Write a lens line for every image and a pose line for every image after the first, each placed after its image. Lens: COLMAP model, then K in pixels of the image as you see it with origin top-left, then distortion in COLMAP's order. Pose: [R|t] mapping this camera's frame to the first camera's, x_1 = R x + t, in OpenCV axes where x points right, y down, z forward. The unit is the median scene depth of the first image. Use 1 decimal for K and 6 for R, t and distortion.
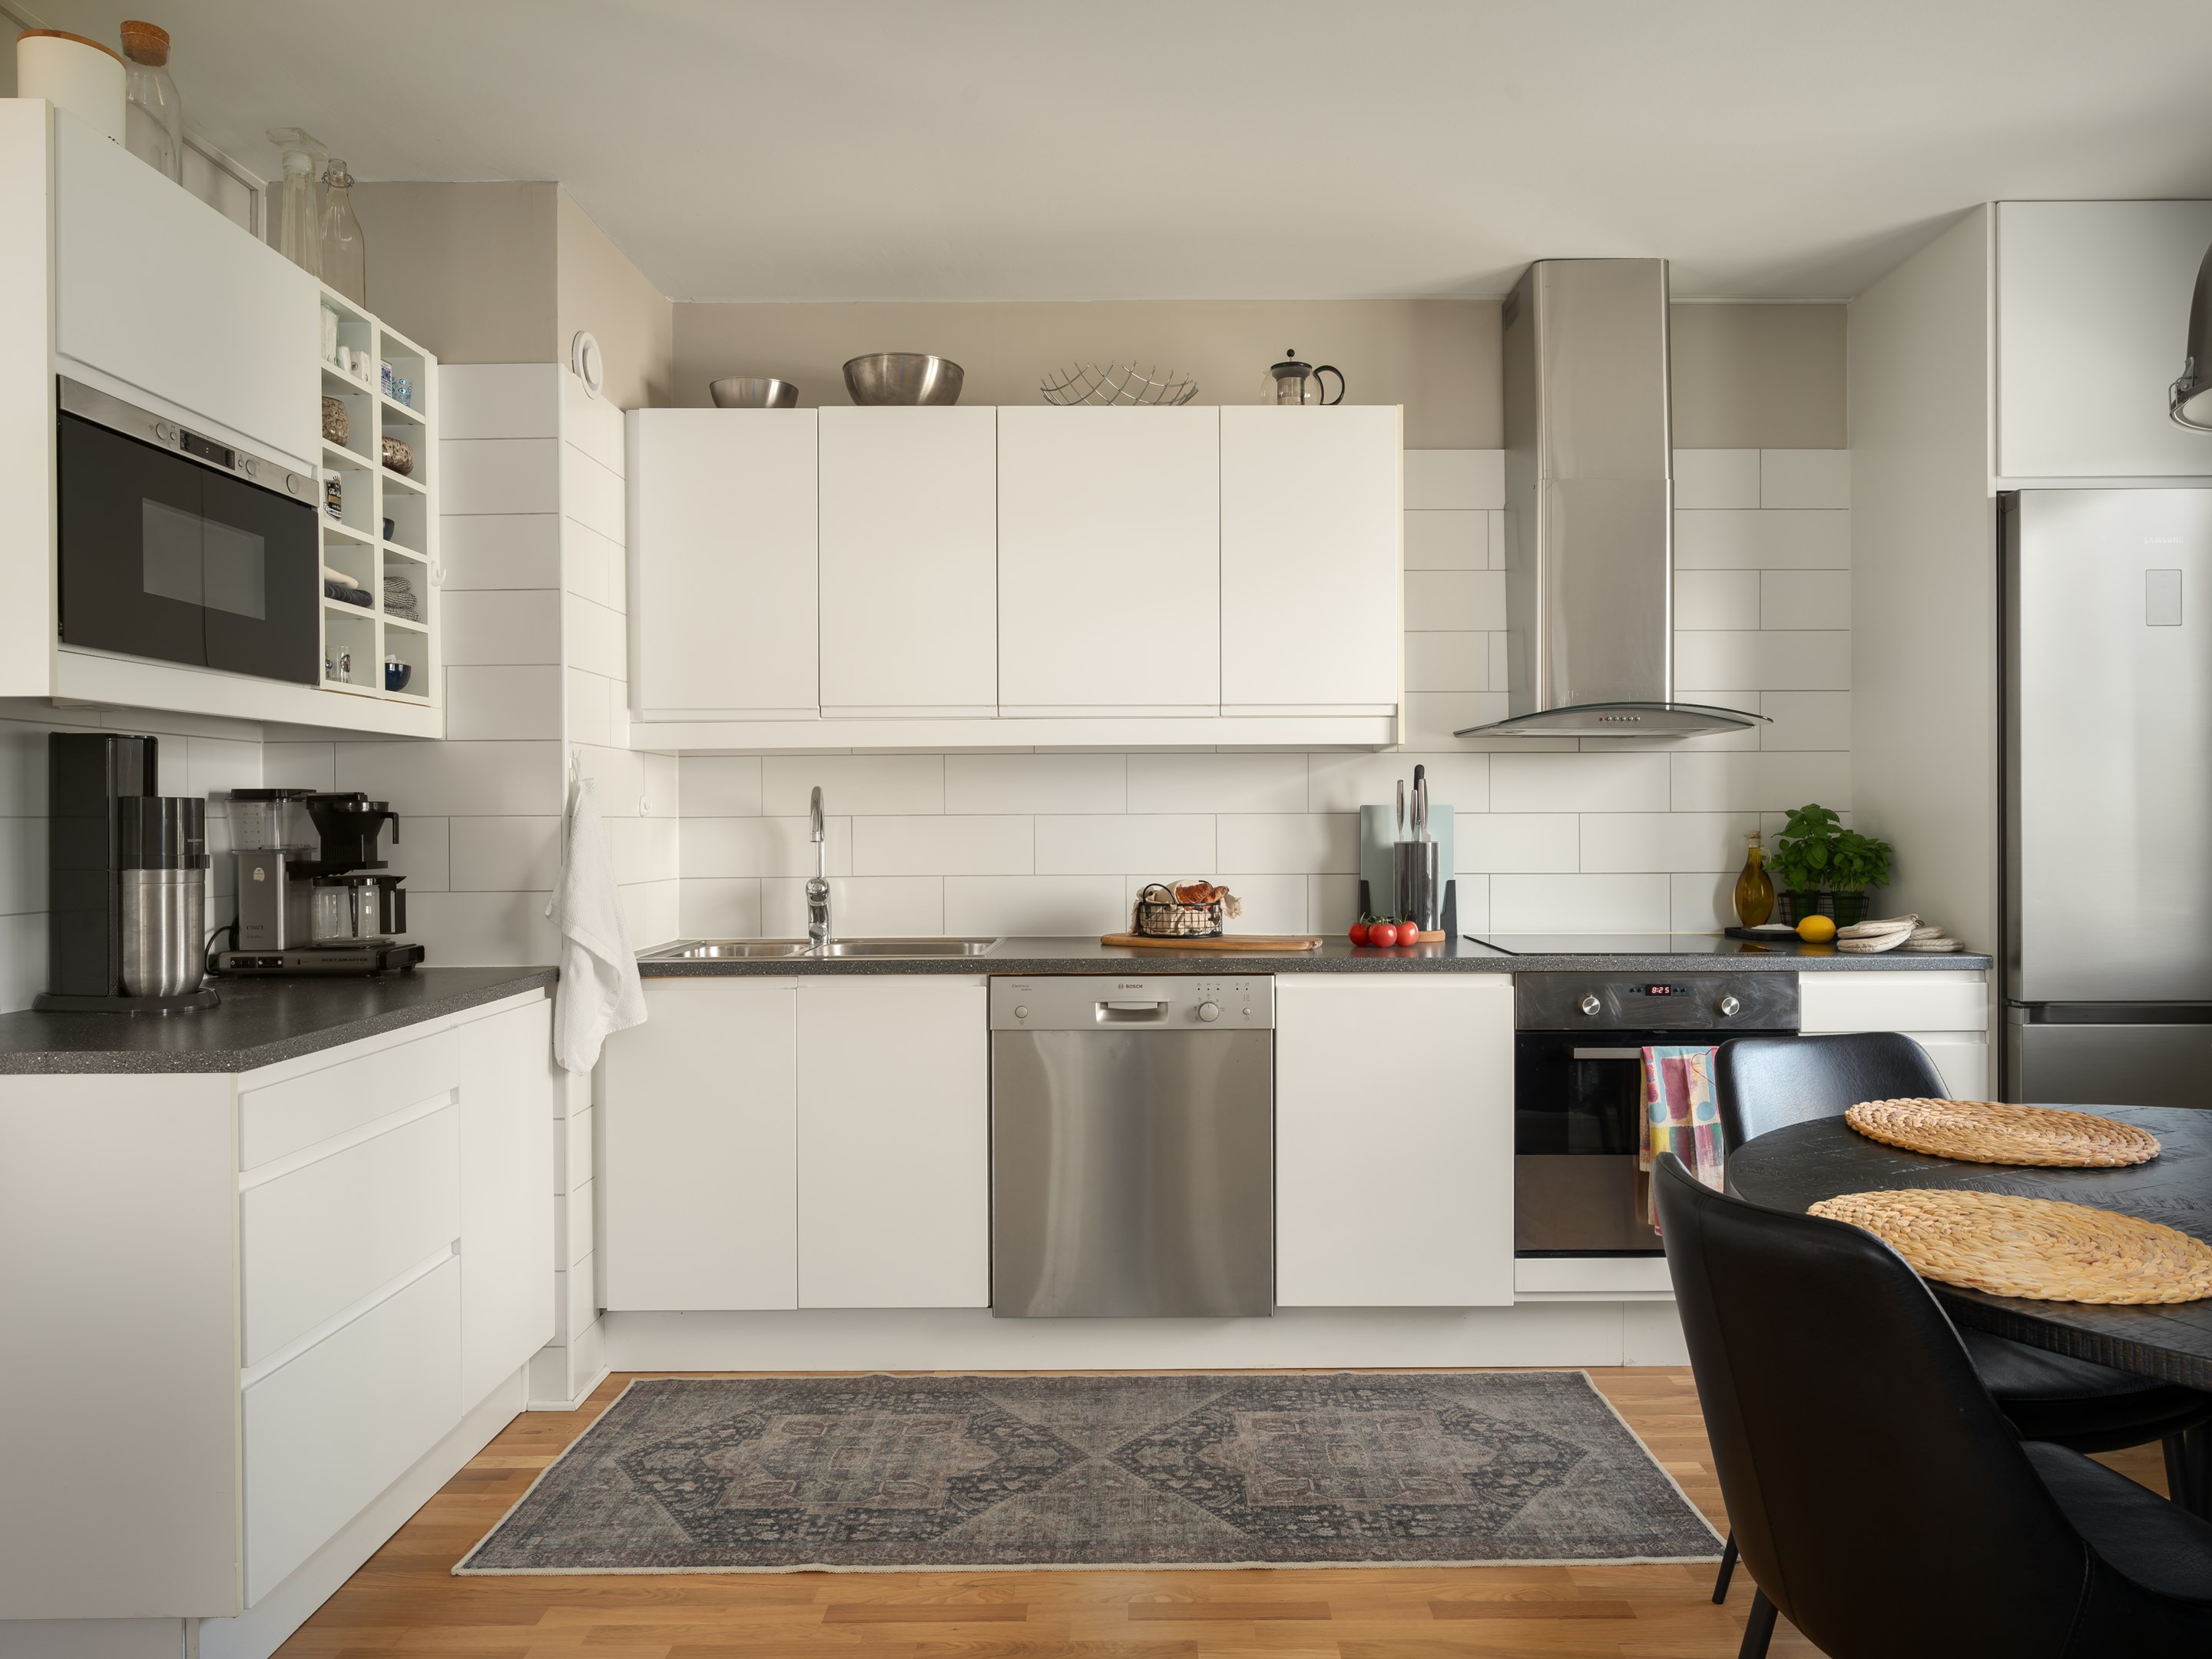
lens RADIAL K [[1462.1, 0, 1157.5], [0, 1462.1, 829.5], [0, 0, 1]] dist [0.001331, 0.000214]
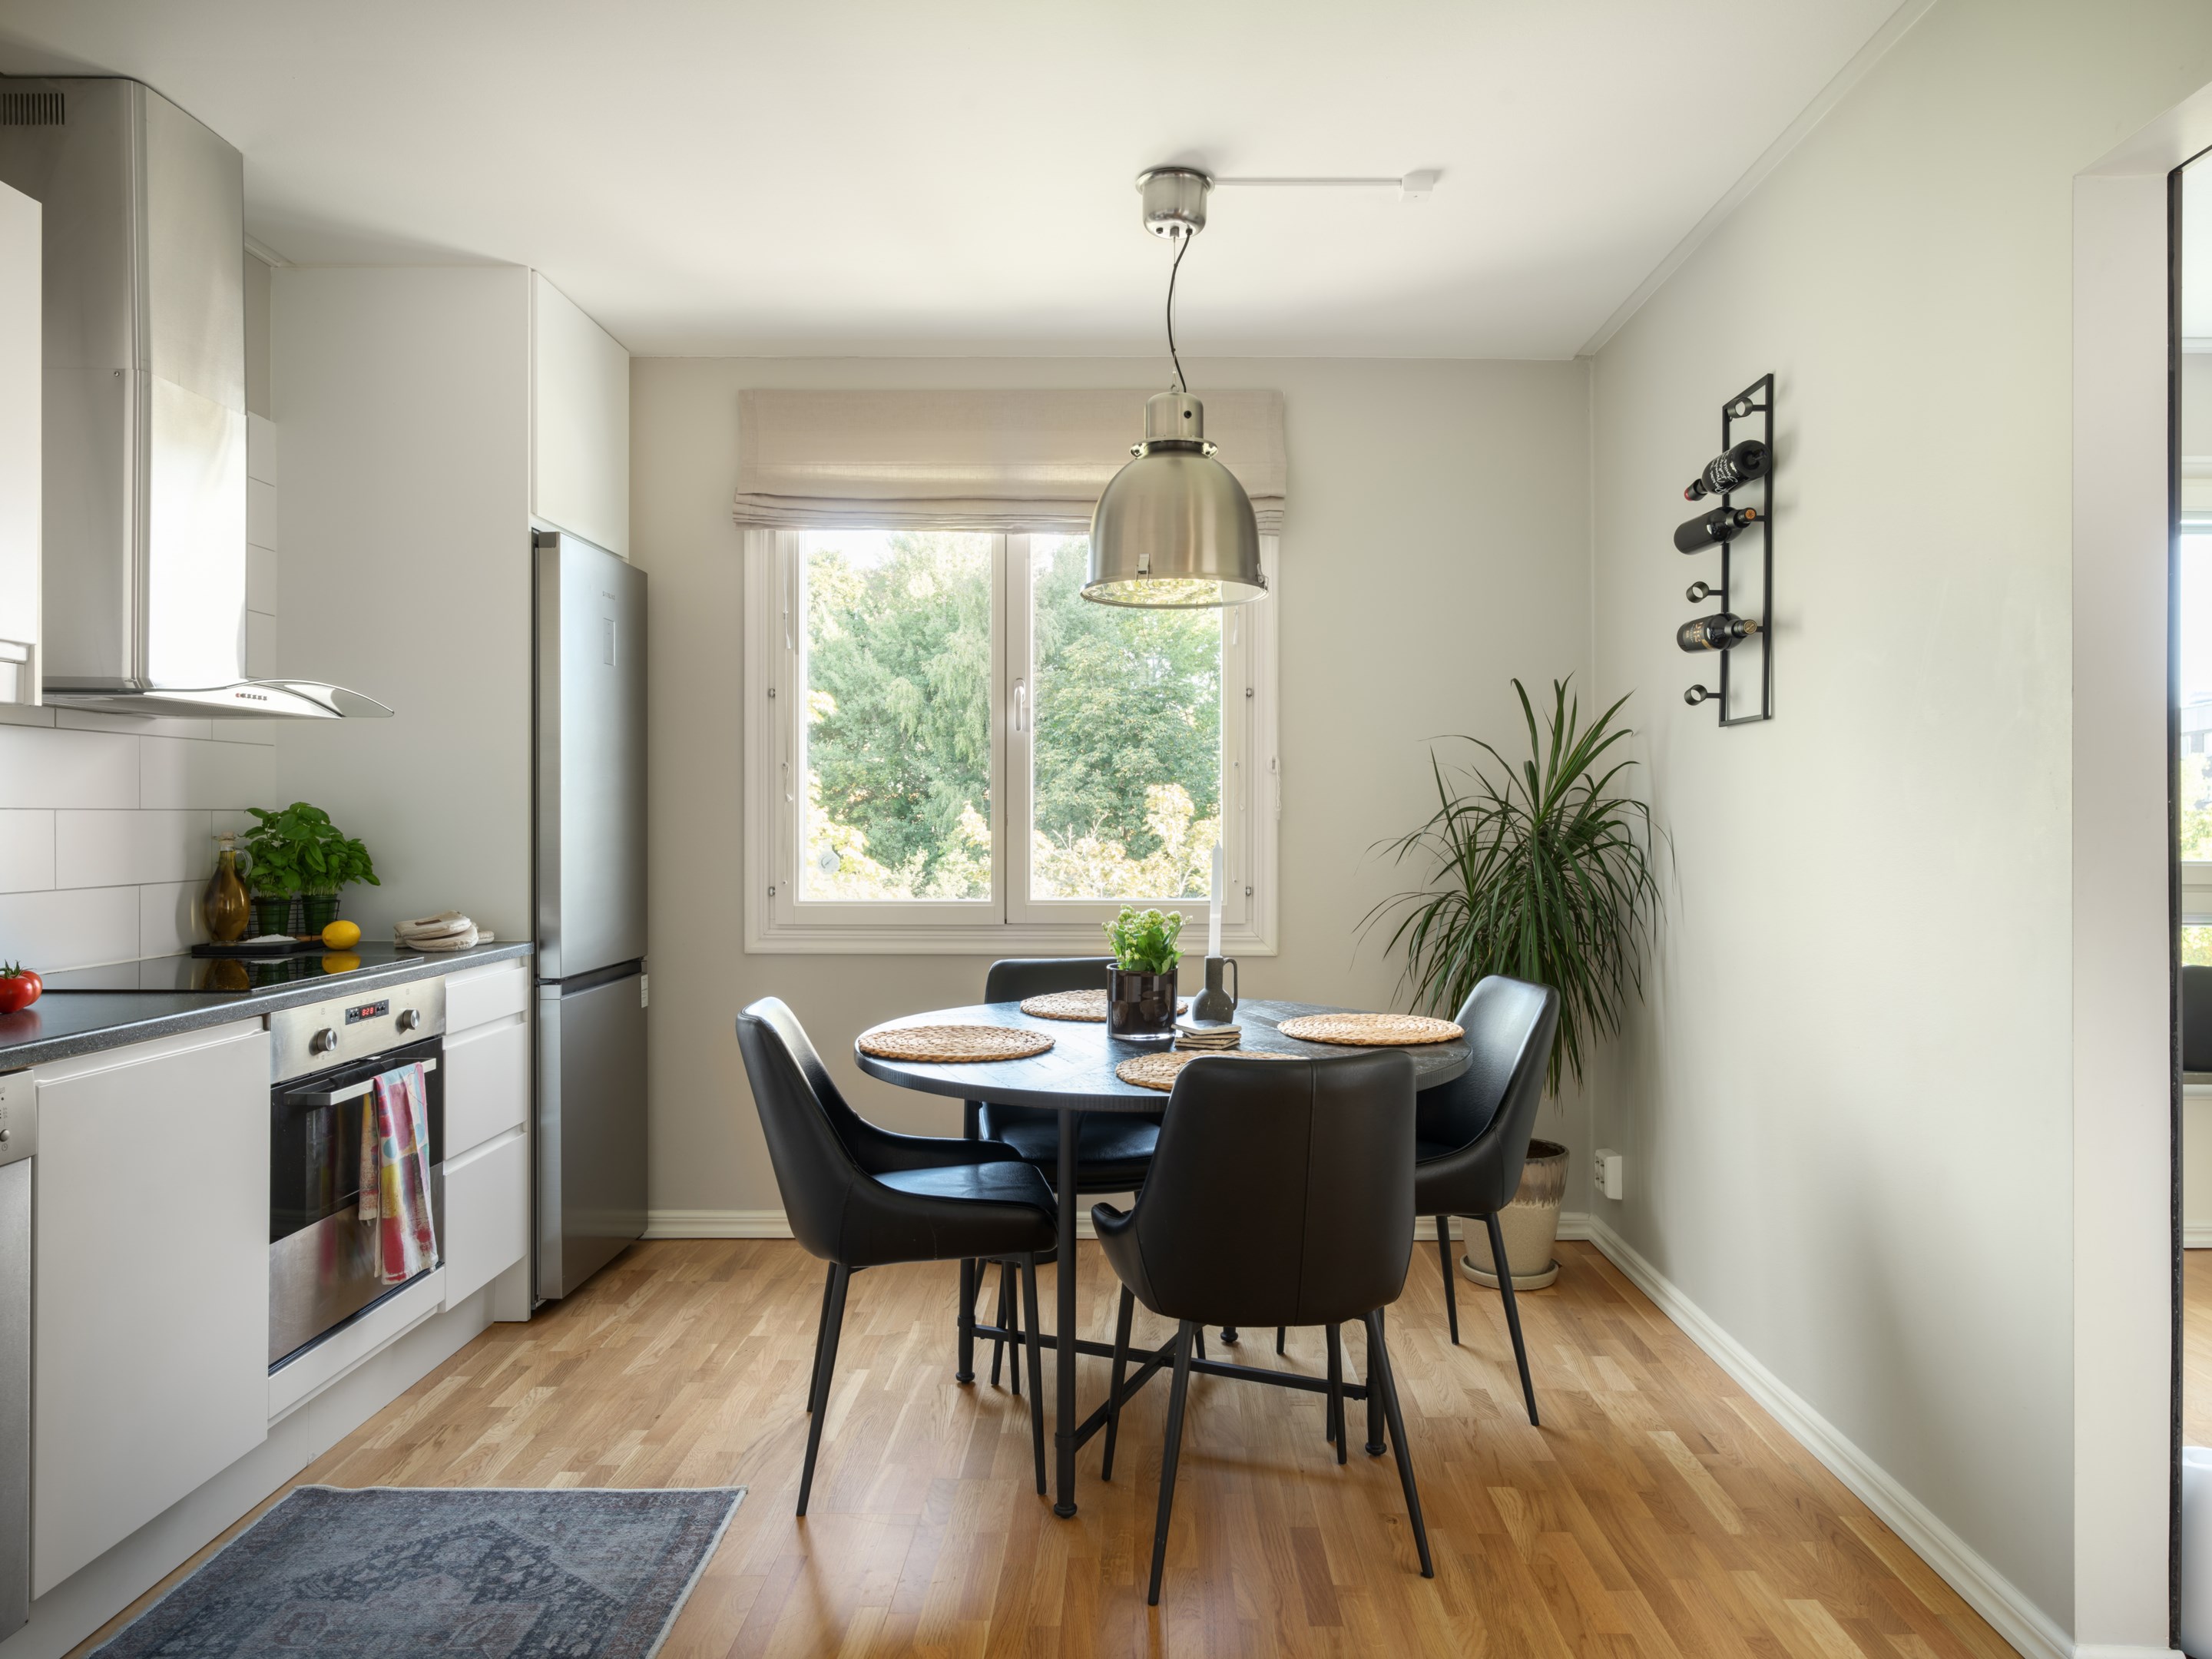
lens RADIAL K [[1445.1, 0, 1136.1], [0, 1445.1, 815.2], [0, 0, 1]] dist [0.001321, 0.001606]
pose [[0.016246, 0.005875, 0.999851, -0.513523], [0.003489, 0.999976, -0.005933, -0.002362], [-0.999862, 0.003585, 0.016225, 0.507674]]
